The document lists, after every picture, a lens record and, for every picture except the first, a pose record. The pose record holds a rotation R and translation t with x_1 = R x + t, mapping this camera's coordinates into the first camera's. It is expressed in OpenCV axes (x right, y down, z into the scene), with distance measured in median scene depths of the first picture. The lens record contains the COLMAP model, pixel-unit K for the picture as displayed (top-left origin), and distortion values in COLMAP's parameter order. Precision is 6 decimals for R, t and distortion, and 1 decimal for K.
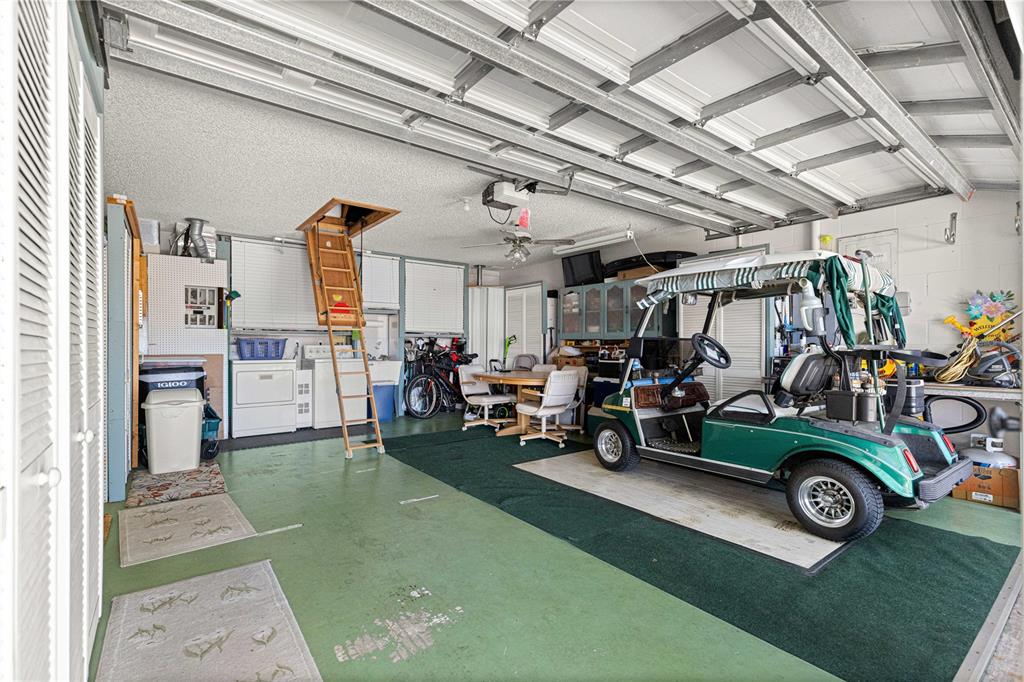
lens RADIAL K [[465.0, 0, 512.0], [0, 465.0, 341.0], [0, 0, 1]] dist [0.003445, 0.000189]
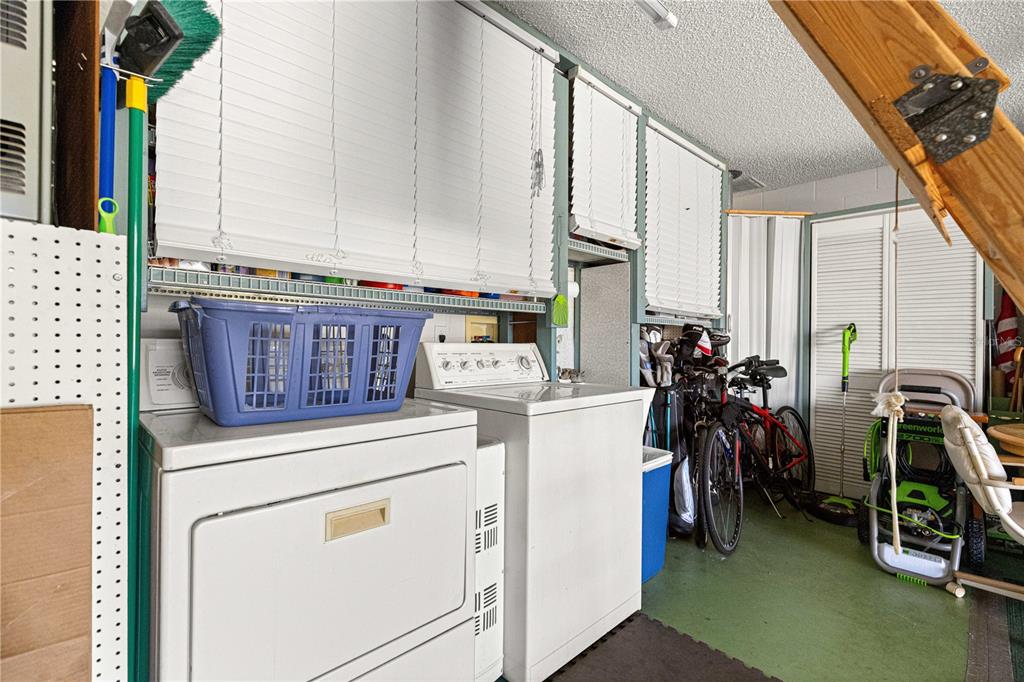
lens RADIAL K [[467.3, 0, 502.2], [0, 467.3, 342.3], [0, 0, 1]] dist [0.002866, 0.000112]
pose [[0.994259, 0.005082, 0.106882, -0.468220], [-0.005326, 0.999984, 0.002001, 0.007845], [-0.106870, -0.002559, 0.994270, 0.773101]]
